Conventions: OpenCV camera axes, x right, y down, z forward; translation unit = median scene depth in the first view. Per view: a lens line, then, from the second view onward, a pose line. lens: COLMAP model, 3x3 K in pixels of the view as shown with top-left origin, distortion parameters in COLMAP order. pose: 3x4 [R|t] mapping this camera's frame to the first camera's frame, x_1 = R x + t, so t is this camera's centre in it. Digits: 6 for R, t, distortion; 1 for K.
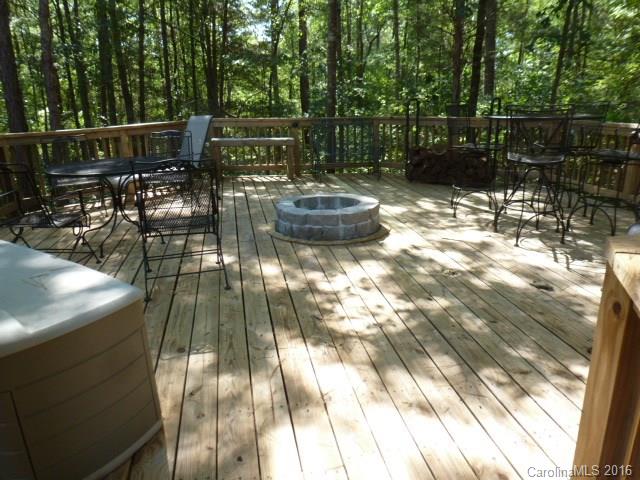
lens RADIAL K [[457.7, 0, 319.2], [0, 457.7, 238.7], [0, 0, 1]] dist [-0.028942, -0.006567]
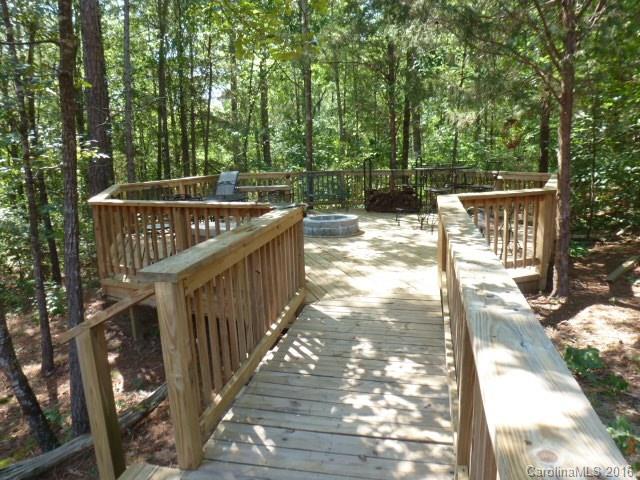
lens RADIAL K [[457.7, 0, 321.1], [0, 457.7, 241.2], [0, 0, 1]] dist [-0.028942, -0.006567]
pose [[0.991157, -0.036870, 0.127470, -0.180447], [0.050652, 0.993009, -0.106622, 0.149098], [-0.122648, 0.112136, 0.986095, -0.550146]]
